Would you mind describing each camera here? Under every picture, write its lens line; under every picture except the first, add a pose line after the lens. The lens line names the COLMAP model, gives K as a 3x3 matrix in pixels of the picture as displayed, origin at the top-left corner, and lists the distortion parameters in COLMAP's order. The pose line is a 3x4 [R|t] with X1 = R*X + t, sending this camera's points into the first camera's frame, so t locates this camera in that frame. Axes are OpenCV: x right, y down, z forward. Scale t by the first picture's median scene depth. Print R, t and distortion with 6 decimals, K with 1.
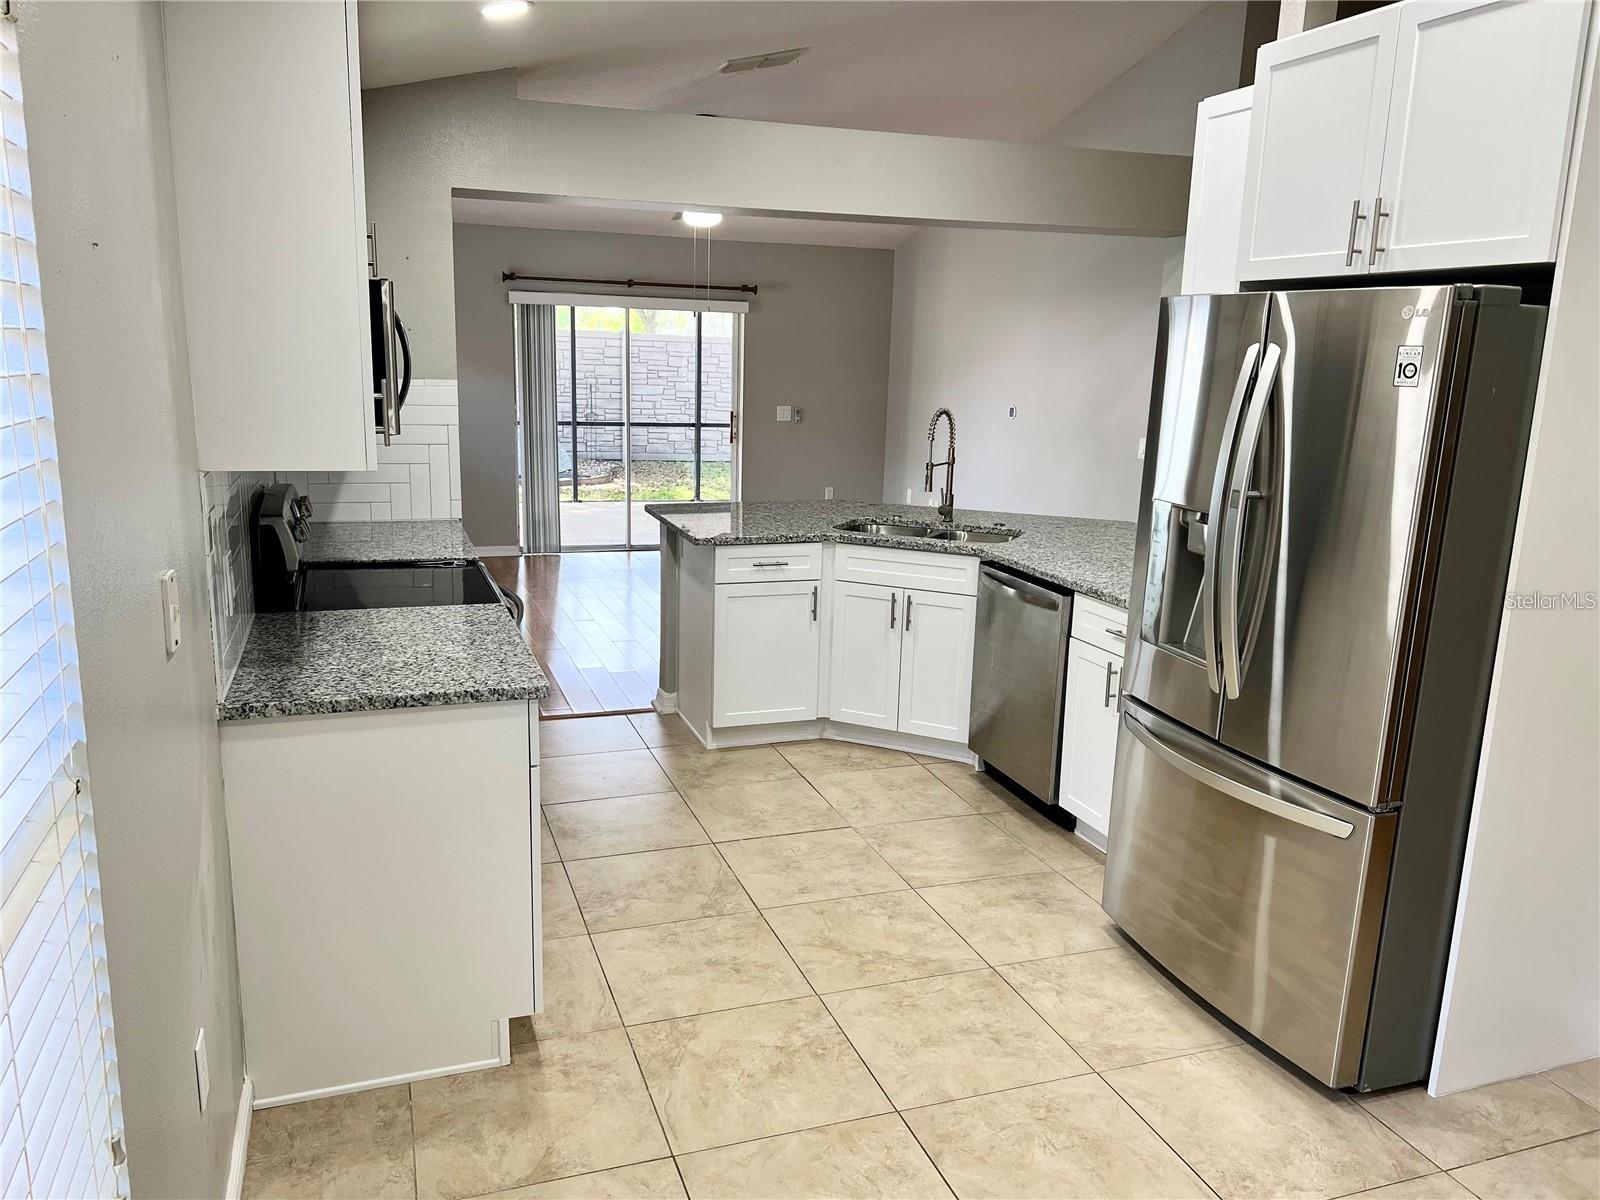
lens RADIAL K [[1221.2, 0, 796.1], [0, 1221.2, 600.4], [0, 0, 1]] dist [0.073233, -0.069683]
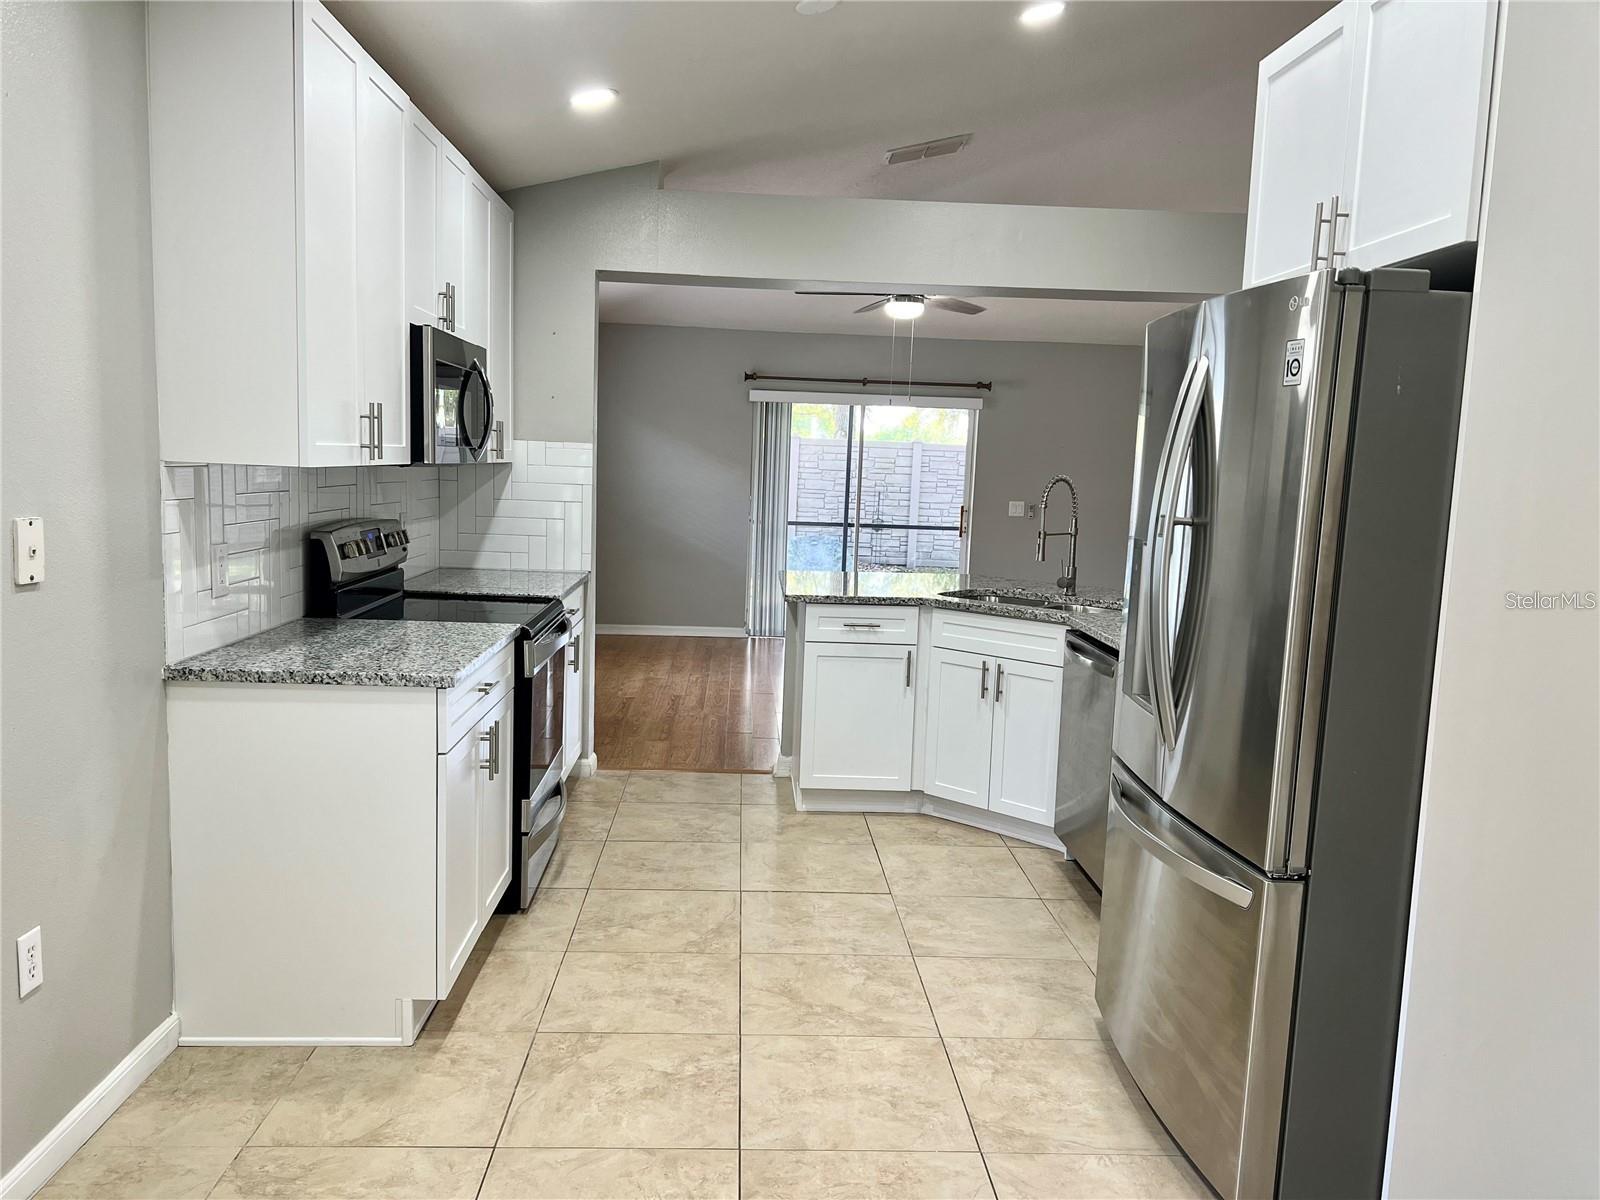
lens RADIAL K [[1221.2, 0, 785.2], [0, 1221.2, 597.3], [0, 0, 1]] dist [0.073233, -0.069683]
pose [[0.955657, 0.040795, -0.291643, 0.273035], [-0.070641, 0.993199, -0.092549, 0.057483], [0.285884, 0.109047, 0.952039, 0.045258]]
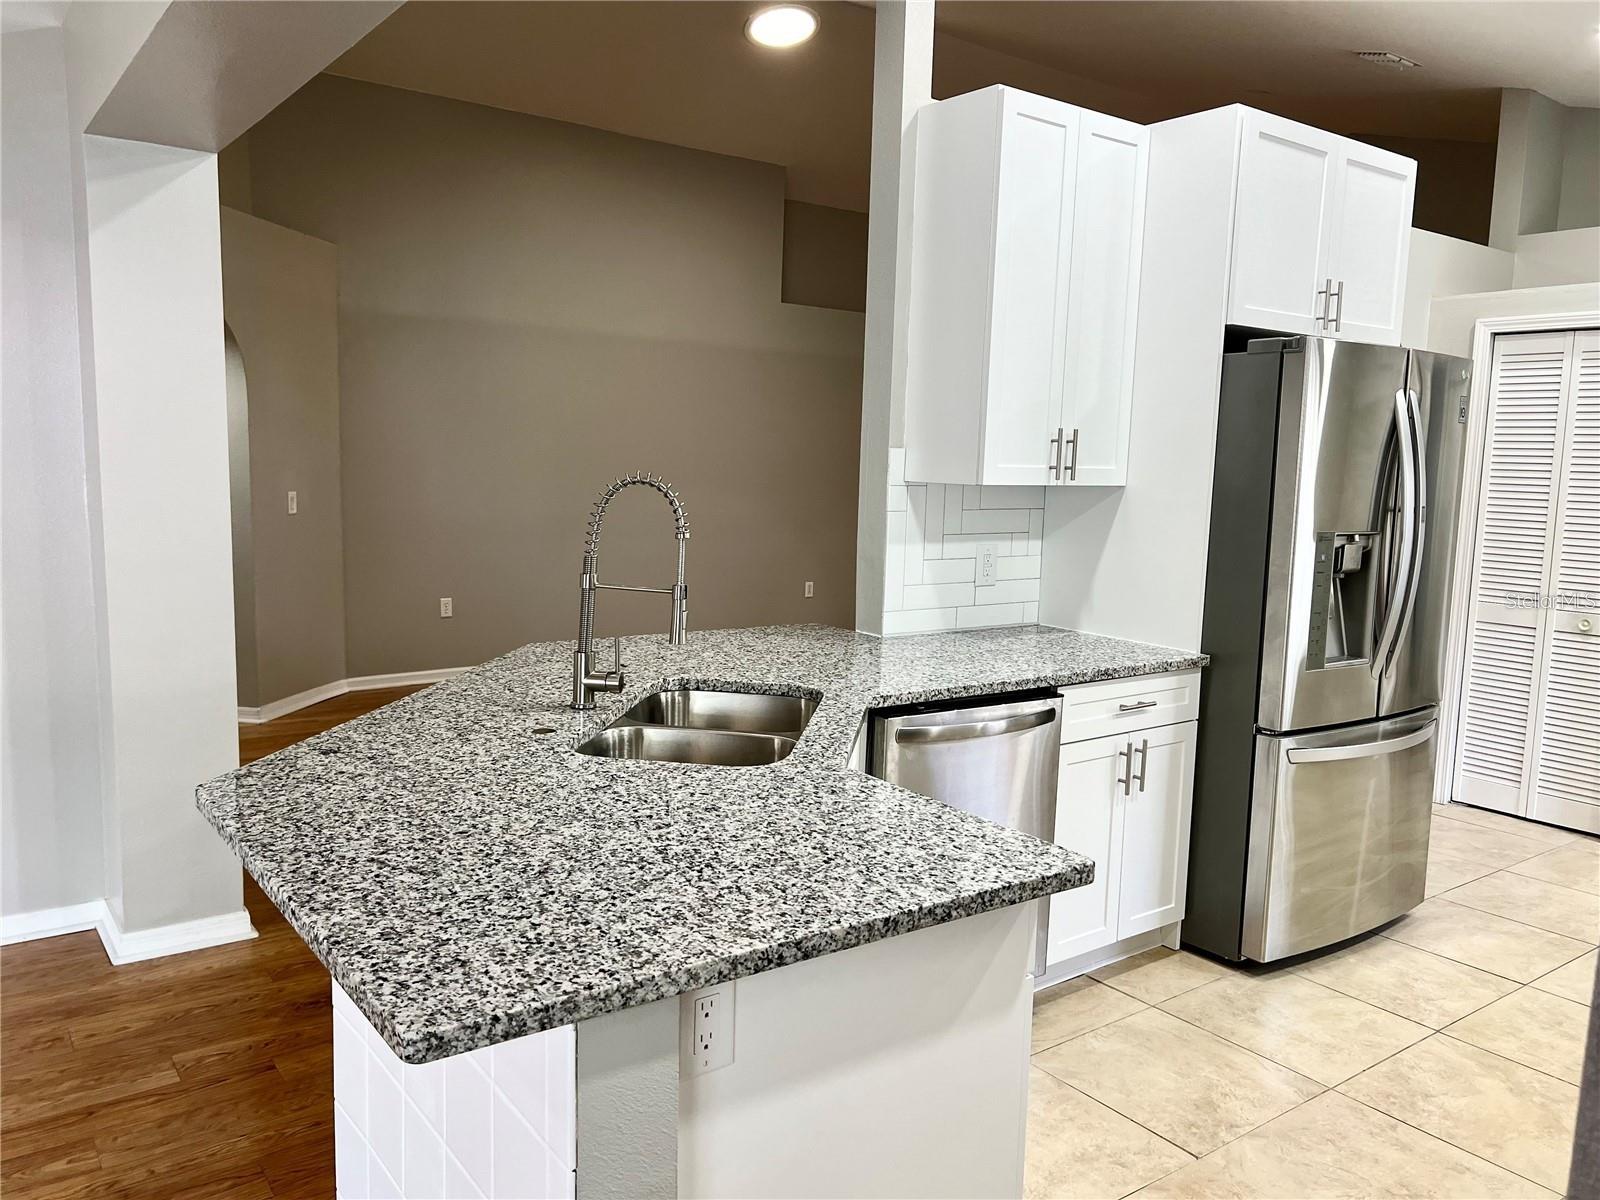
lens RADIAL K [[1221.2, 0, 793.6], [0, 1221.2, 602.7], [0, 0, 1]] dist [0.073233, -0.069683]
pose [[-0.307316, -0.161098, 0.937872, -0.488912], [0.149116, 0.965239, 0.214660, -0.277948], [-0.939852, 0.205820, -0.272611, 1.501983]]
